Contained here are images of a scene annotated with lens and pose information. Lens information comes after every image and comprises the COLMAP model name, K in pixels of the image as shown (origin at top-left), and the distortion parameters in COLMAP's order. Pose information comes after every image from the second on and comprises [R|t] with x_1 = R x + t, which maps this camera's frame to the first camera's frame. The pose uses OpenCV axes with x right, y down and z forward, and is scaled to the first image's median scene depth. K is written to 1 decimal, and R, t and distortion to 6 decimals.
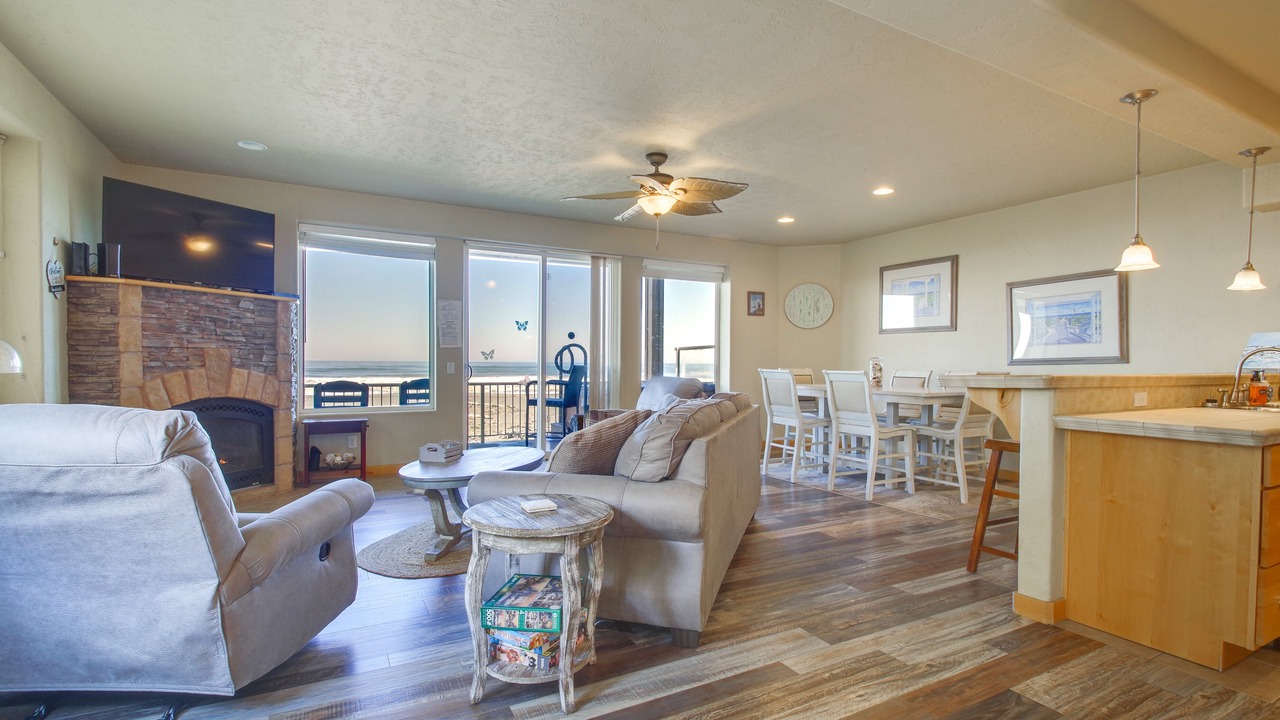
lens RADIAL K [[583.9, 0, 632.4], [0, 583.9, 372.2], [0, 0, 1]] dist [0.002833, 0.000309]
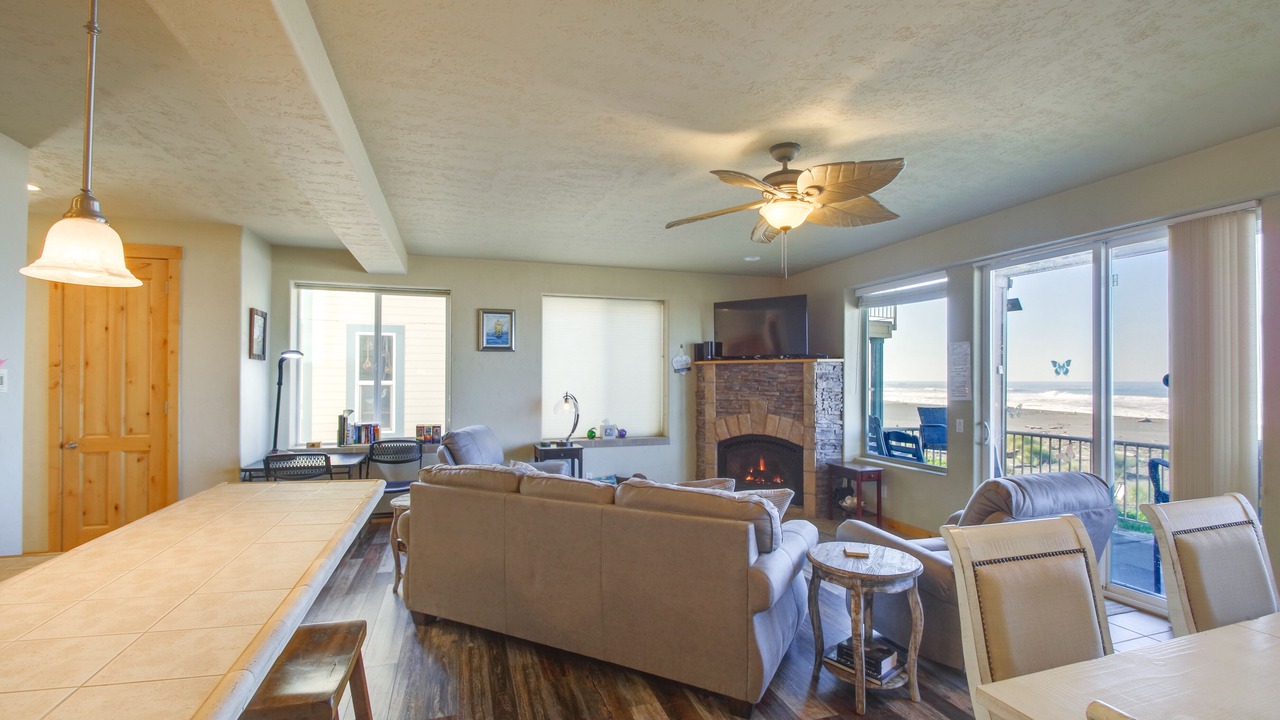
lens RADIAL K [[583.9, 0, 632.4], [0, 583.9, 372.2], [0, 0, 1]] dist [0.002833, 0.000309]
pose [[-0.167828, -0.026006, -0.985473, 0.732538], [-0.024456, 0.999454, -0.022210, -0.067093], [0.985513, 0.020374, -0.168373, 0.886110]]
